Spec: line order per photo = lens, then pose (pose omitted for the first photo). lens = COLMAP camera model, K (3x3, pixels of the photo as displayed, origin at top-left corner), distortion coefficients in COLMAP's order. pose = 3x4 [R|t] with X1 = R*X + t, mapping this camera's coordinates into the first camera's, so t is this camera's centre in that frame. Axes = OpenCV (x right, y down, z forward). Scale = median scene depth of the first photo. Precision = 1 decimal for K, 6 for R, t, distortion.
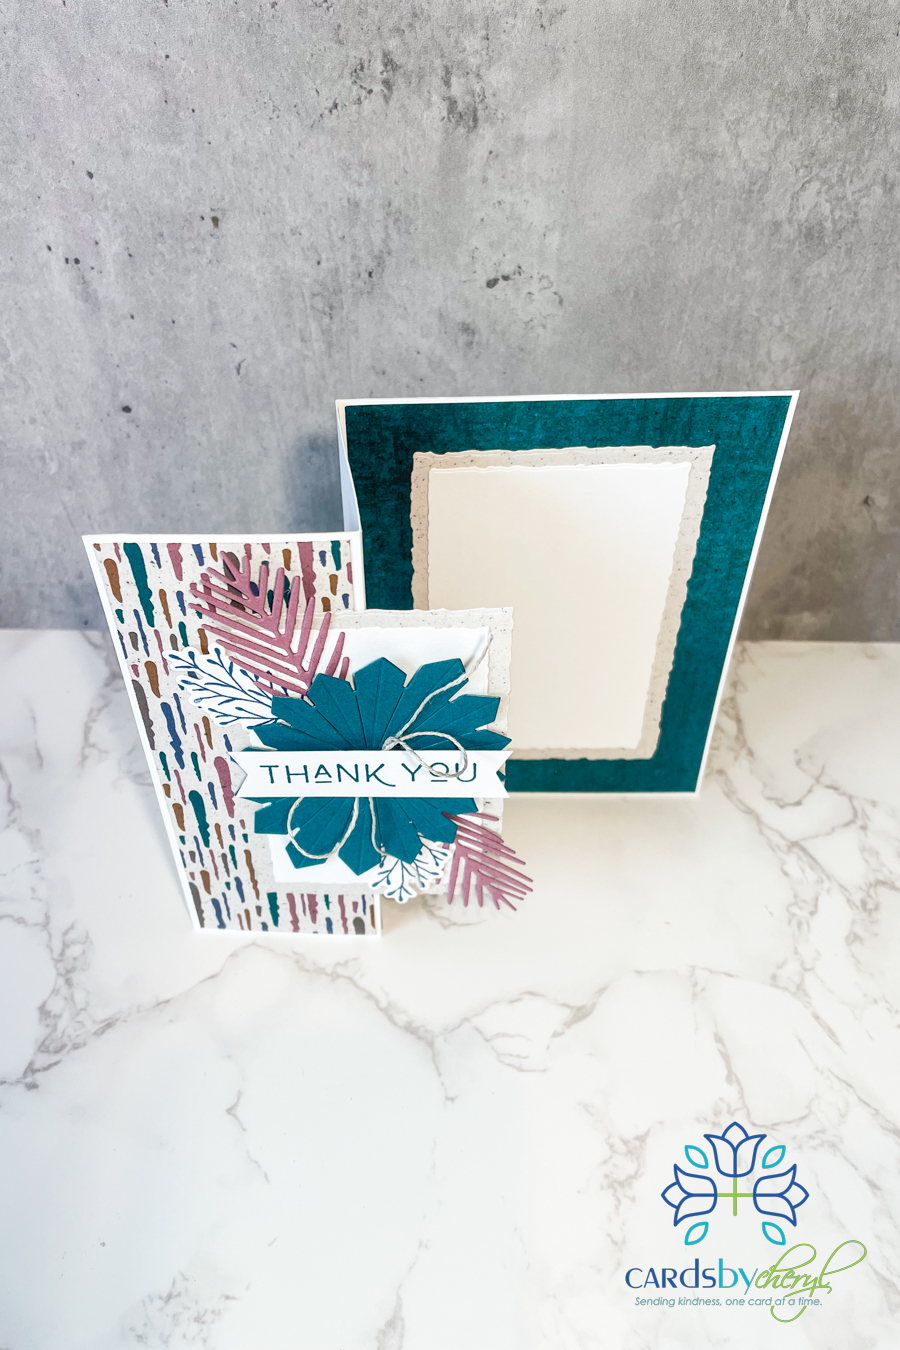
lens RADIAL K [[1033.2, 0, 421.5], [0, 1033.2, 675.7], [0, 0, 1]] dist [0.059607, -0.104182]
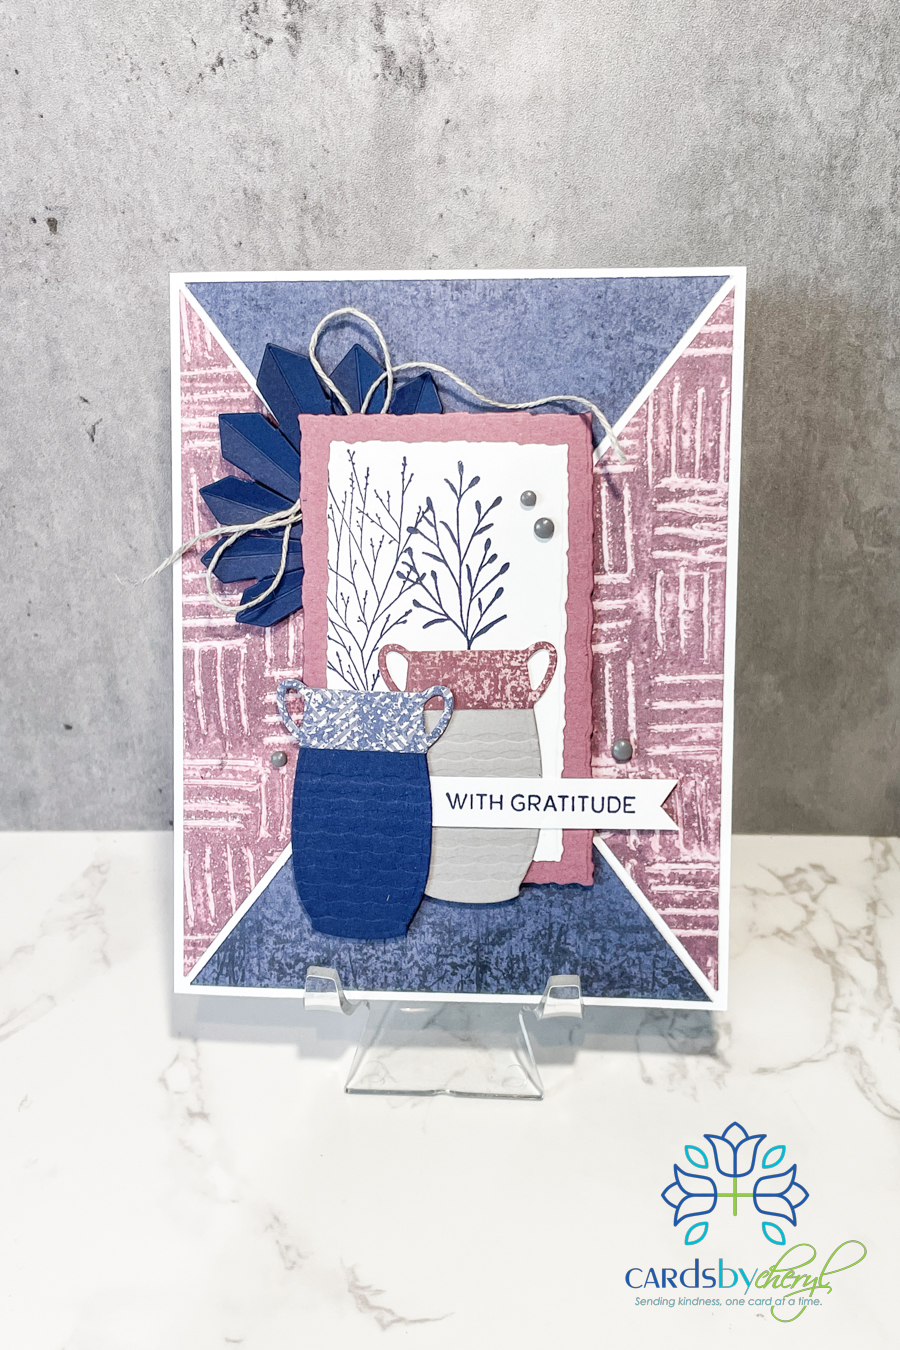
lens RADIAL K [[1489.2, 0, 460.9], [0, 1489.2, 629.1], [0, 0, 1]] dist [0.085300, -0.172581]
pose [[0.999736, -0.013244, -0.018782, 0.088493], [0.009645, 0.983587, -0.180177, 0.006567], [0.020860, 0.179948, 0.983455, 0.083929]]
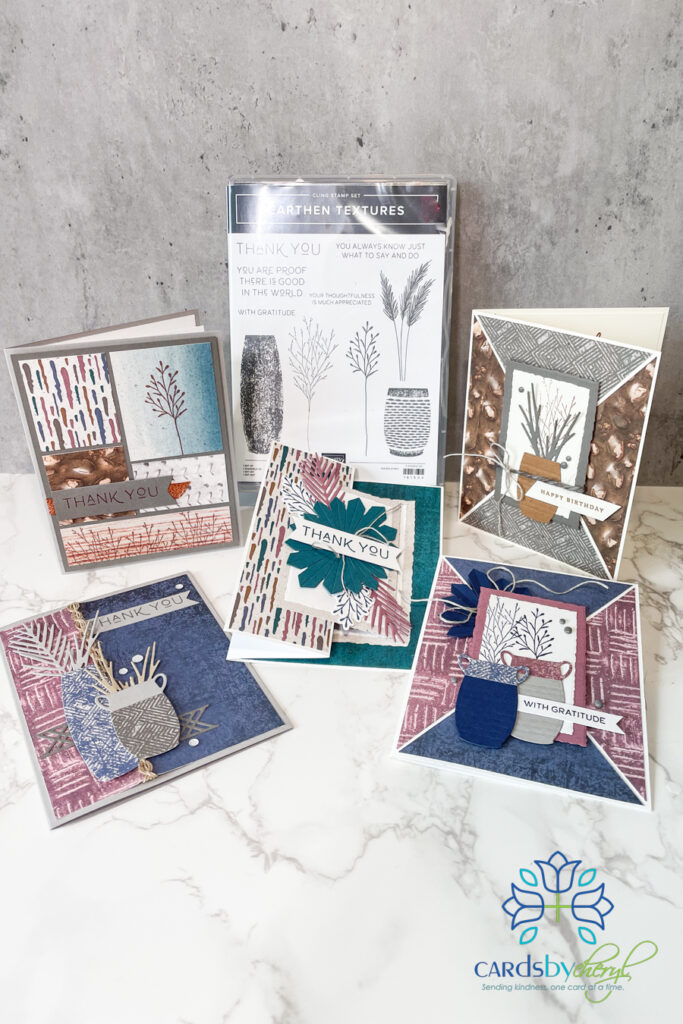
lens RADIAL K [[780.4, 0, 347.4], [0, 780.4, 511.6], [0, 0, 1]] dist [0.062279, -0.089195]
pose [[0.999046, 0.011695, -0.042070, 0.130022], [-0.019514, 0.981478, -0.190578, 0.382353], [0.039062, 0.191217, 0.980770, -0.504801]]
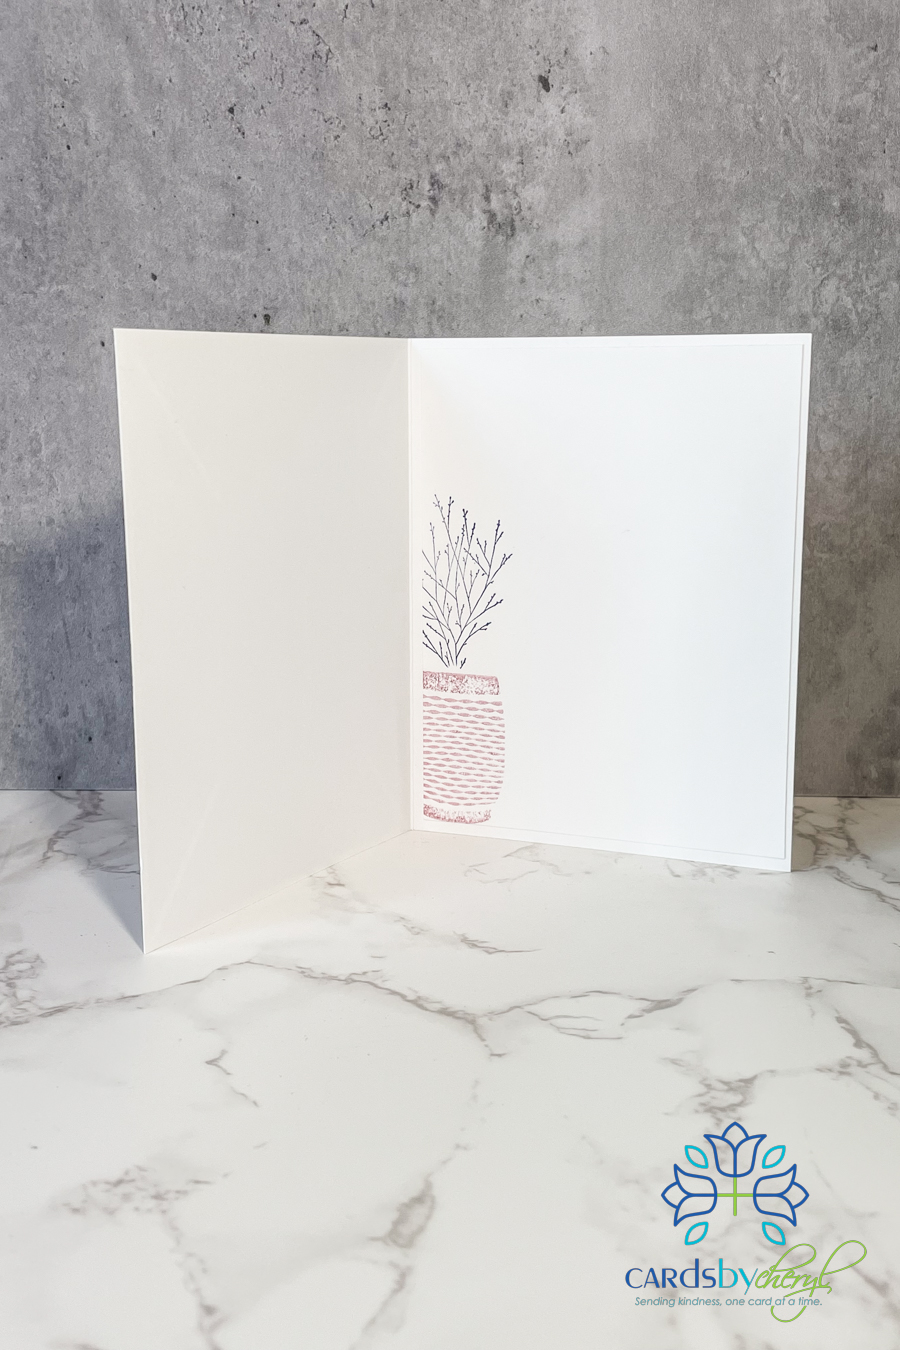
lens RADIAL K [[1456.3, 0, 454.5], [0, 1456.3, 629.4], [0, 0, 1]] dist [0.096773, -0.181925]
pose [[0.999971, 0.004949, -0.005864, 0.001023], [-0.007326, 0.843062, -0.537766, 0.638790], [0.002282, 0.537794, 0.843073, -0.076334]]
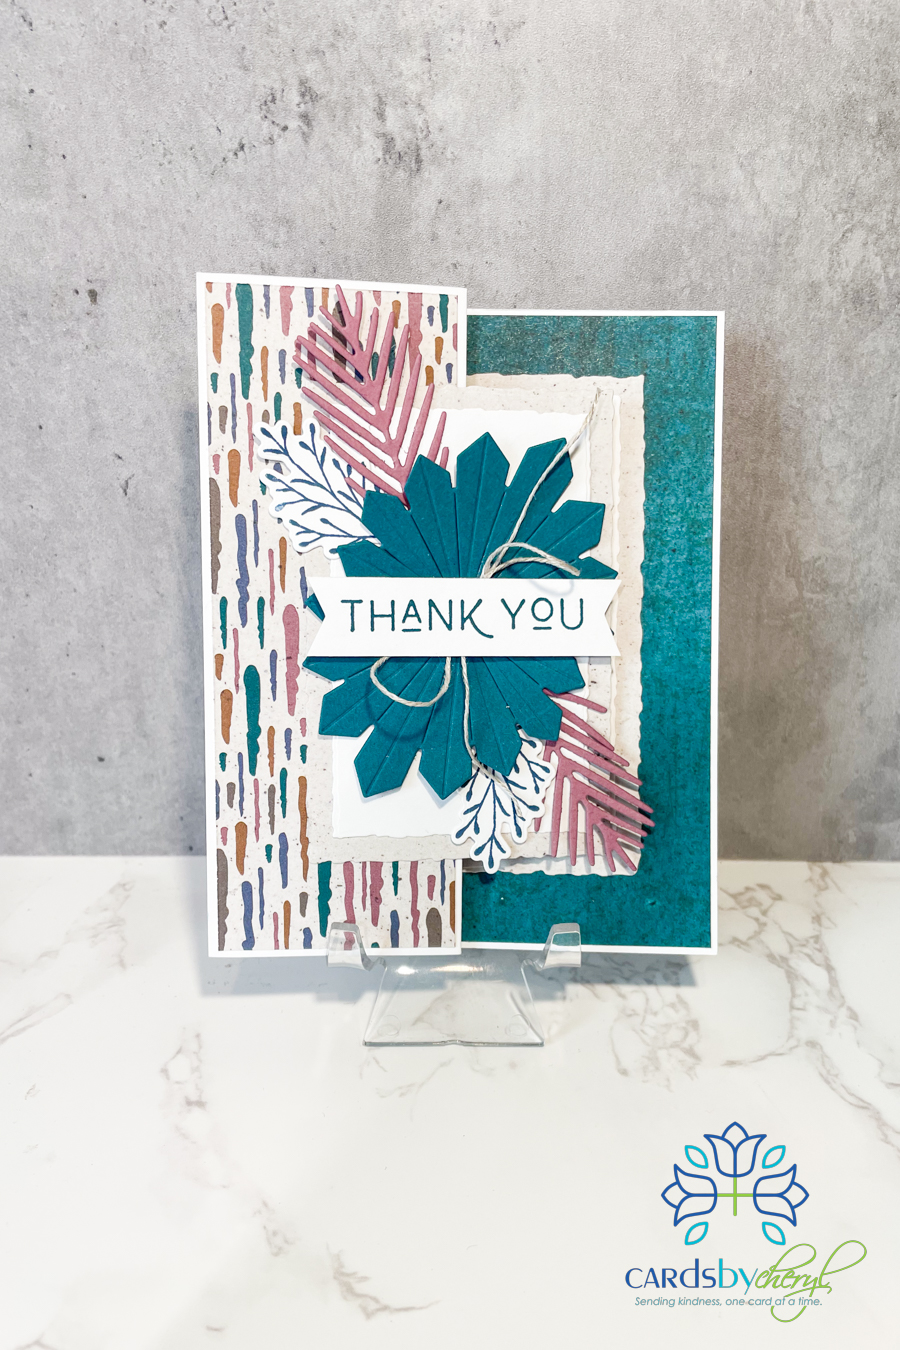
lens RADIAL K [[1065.7, 0, 450.9], [0, 1065.7, 678.1], [0, 0, 1]] dist [0.051593, -0.091893]
pose [[0.999910, -0.008813, -0.010100, 0.078677], [0.005617, 0.959624, -0.281231, 0.069326], [0.012171, 0.281149, 0.959587, 0.321159]]
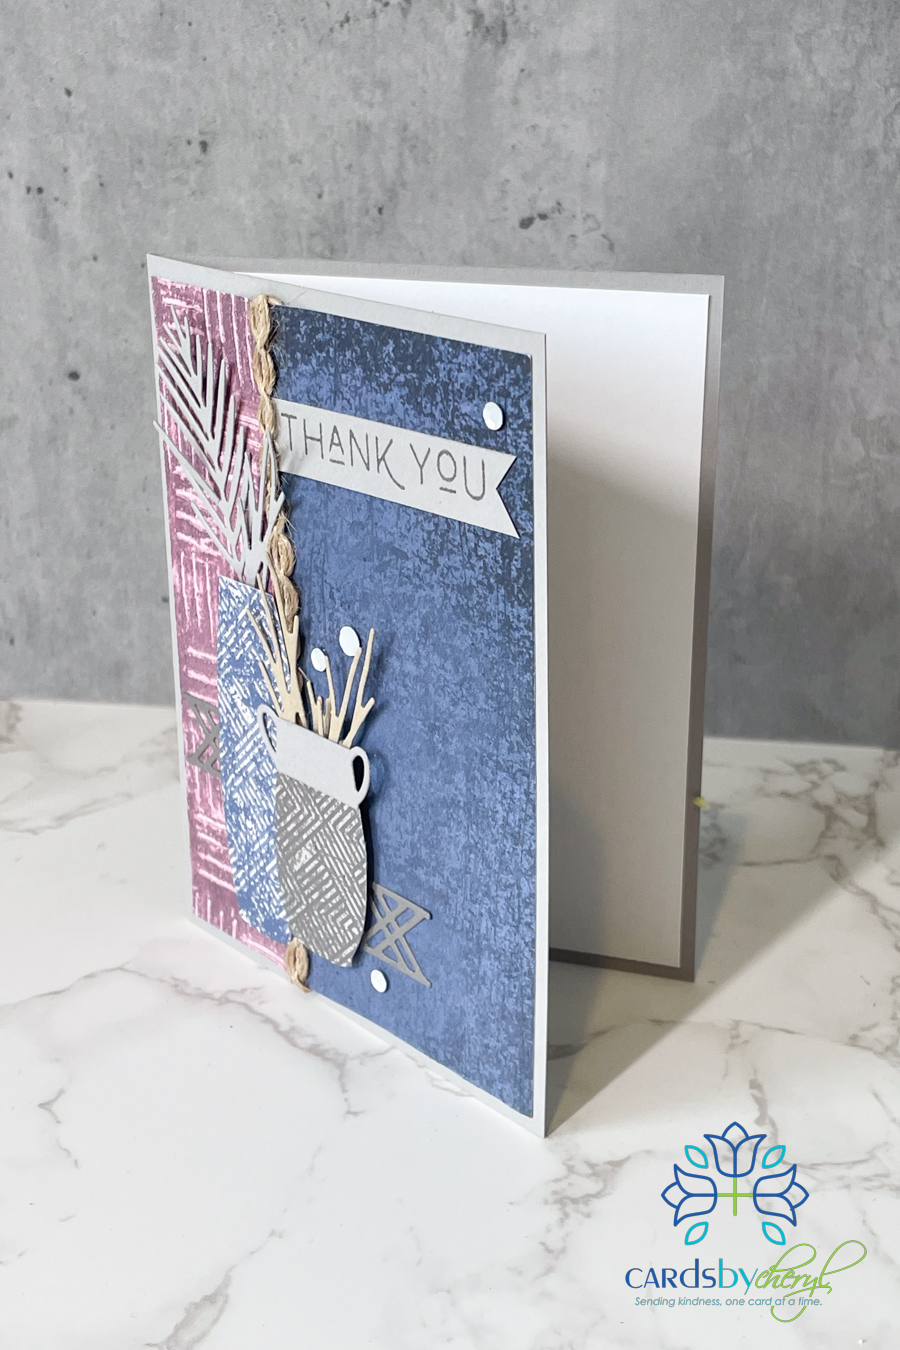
lens RADIAL K [[1815.5, 0, 444.4], [0, 1815.5, 645.2], [0, 0, 1]] dist [0.099332, -0.236369]
pose [[0.993237, 0.041780, -0.108329, 0.183992], [-0.079672, 0.923940, -0.374149, 0.503565], [0.084458, 0.380249, 0.921020, -0.216701]]
